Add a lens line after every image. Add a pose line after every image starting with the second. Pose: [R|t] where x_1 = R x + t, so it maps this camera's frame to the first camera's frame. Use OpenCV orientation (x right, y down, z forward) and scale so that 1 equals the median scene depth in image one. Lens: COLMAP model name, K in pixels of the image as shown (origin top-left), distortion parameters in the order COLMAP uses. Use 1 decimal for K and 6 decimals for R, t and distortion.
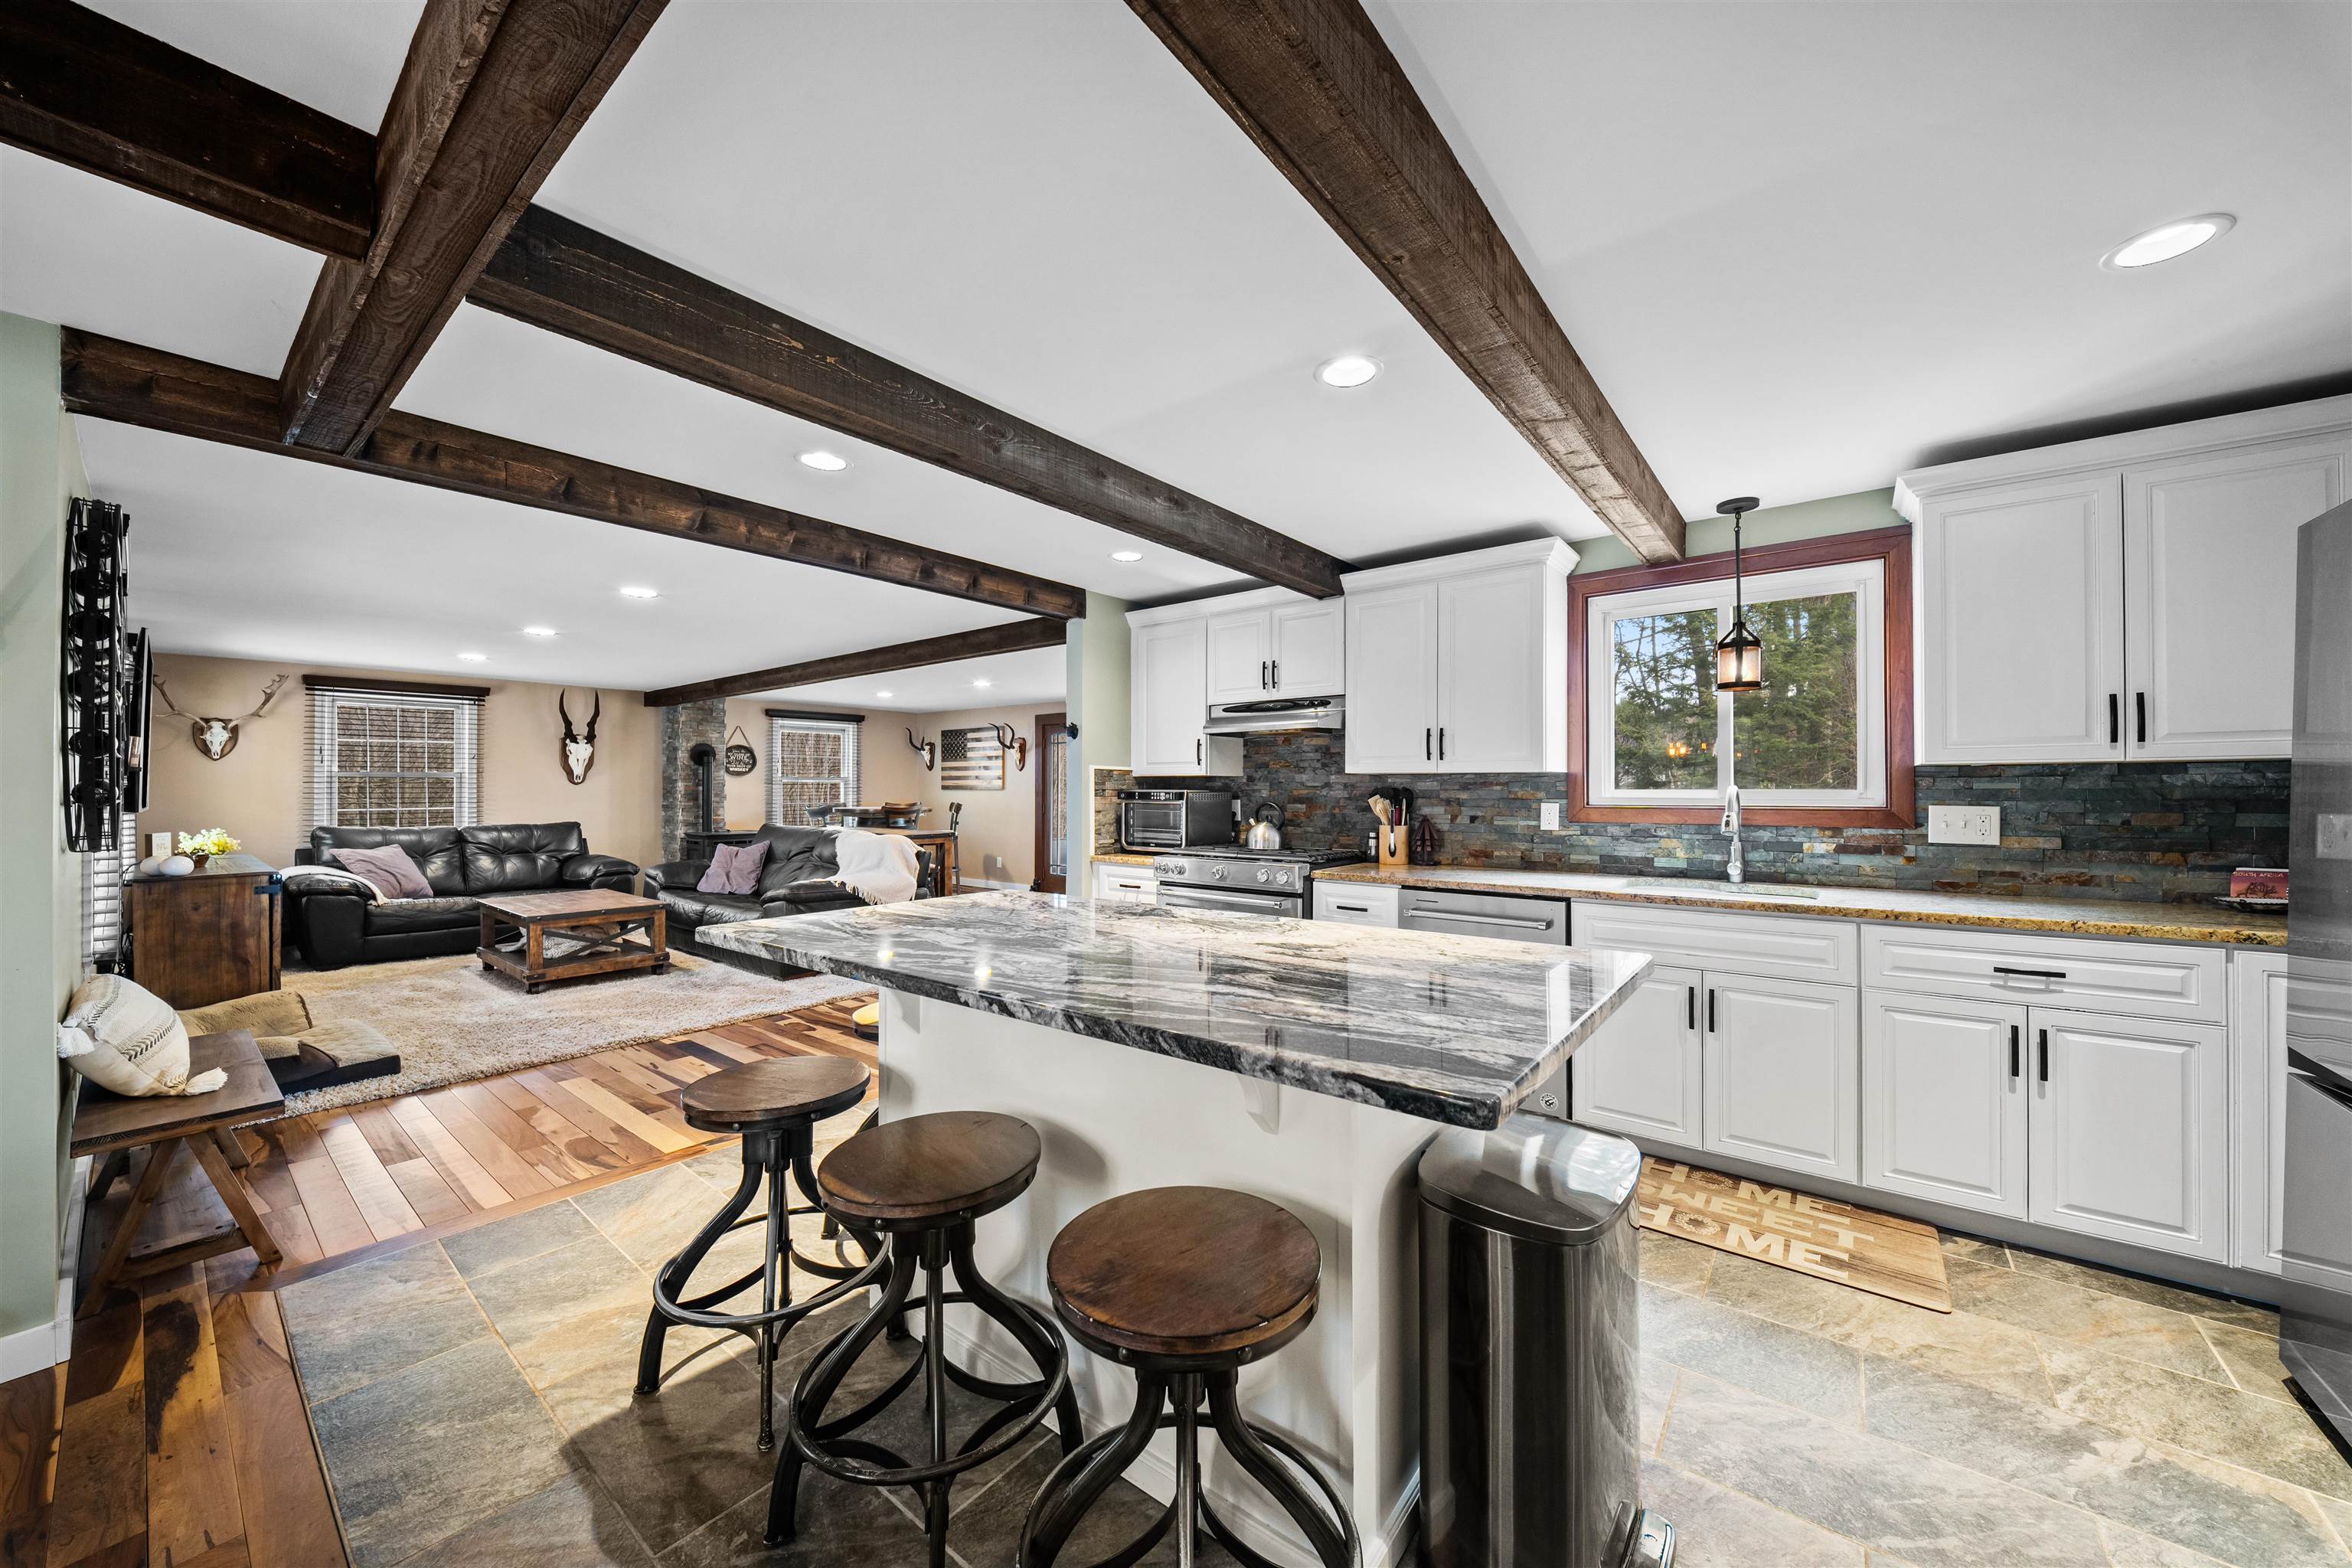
lens RADIAL K [[833.3, 0, 1192.4], [0, 833.3, 776.3], [0, 0, 1]] dist [0.017312, -0.009160]
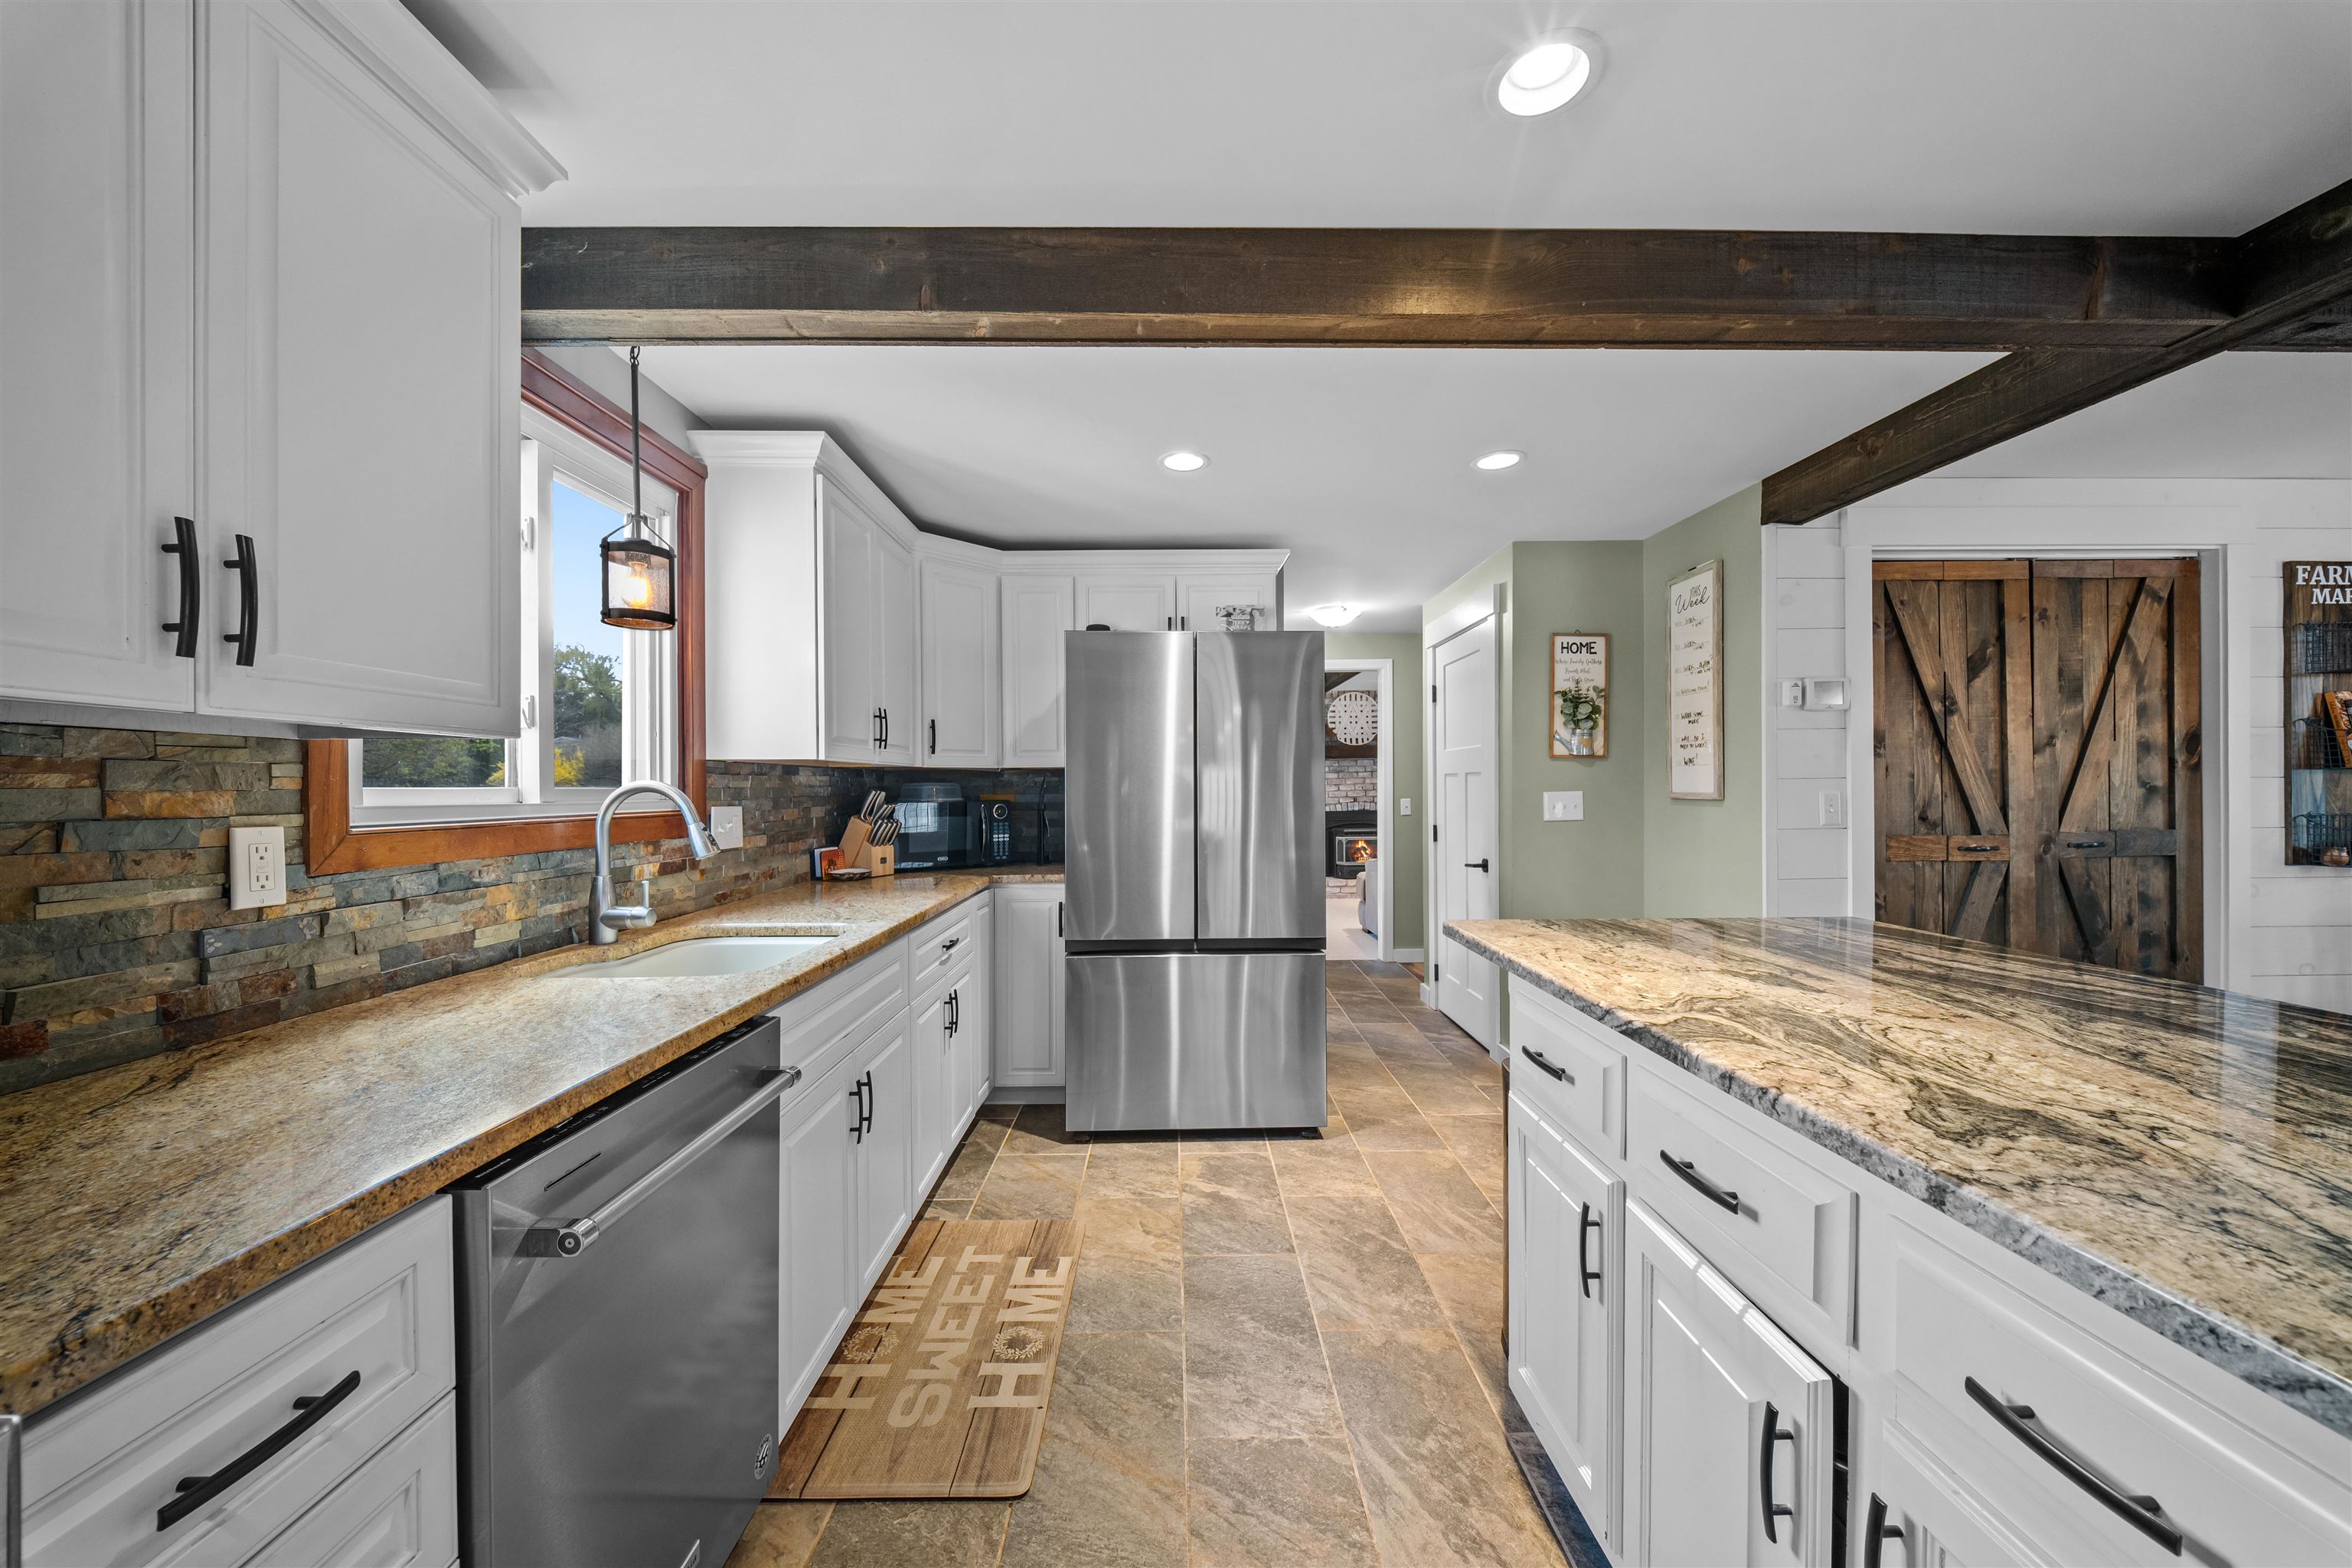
lens RADIAL K [[910.7, 0, 1174.7], [0, 910.7, 800.0], [0, 0, 1]] dist [-0.001929, -0.000095]
pose [[-0.633945, -0.006084, 0.773354, -0.054049], [-0.007425, 0.999971, 0.001780, 0.009248], [-0.773343, -0.004614, -0.633971, 0.498389]]
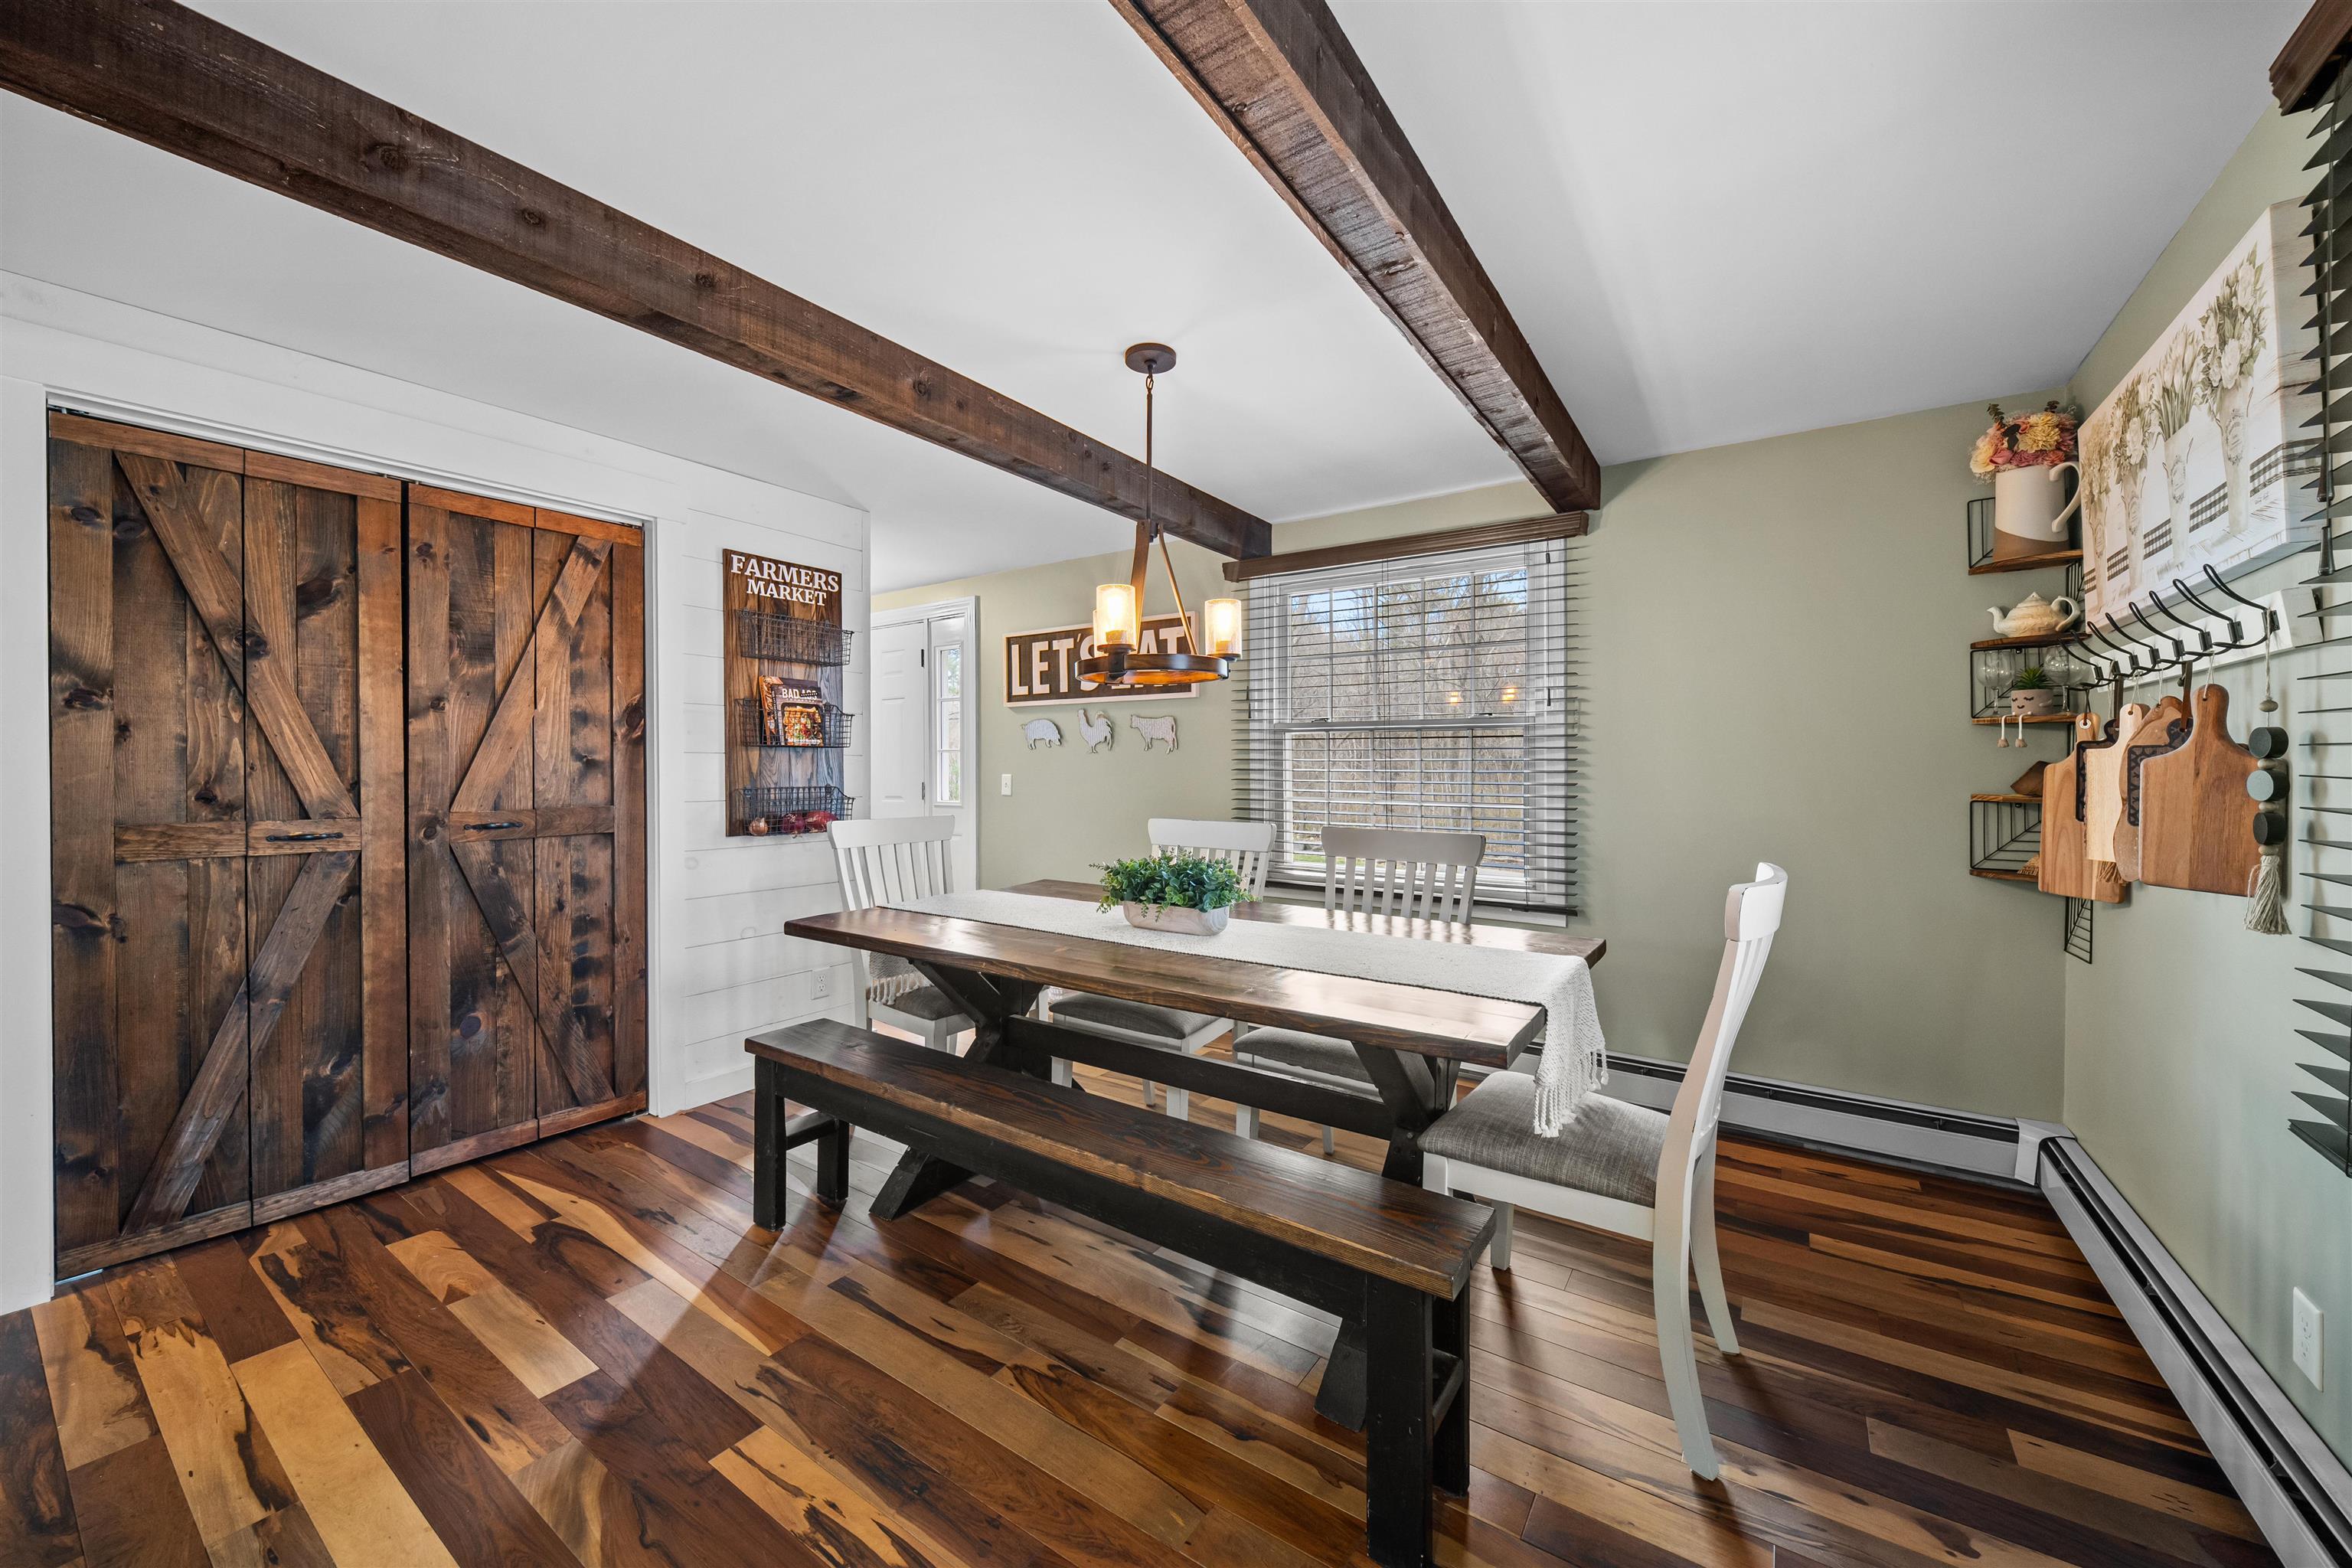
lens RADIAL K [[868.8, 0, 1257.4], [0, 868.8, 773.4], [0, 0, 1]] dist [-0.000955, -0.005726]
pose [[-0.993419, -0.002608, -0.114505, -0.289048], [-0.000945, 0.999893, -0.014574, 0.011616], [0.114531, -0.014370, -0.993316, 0.259339]]
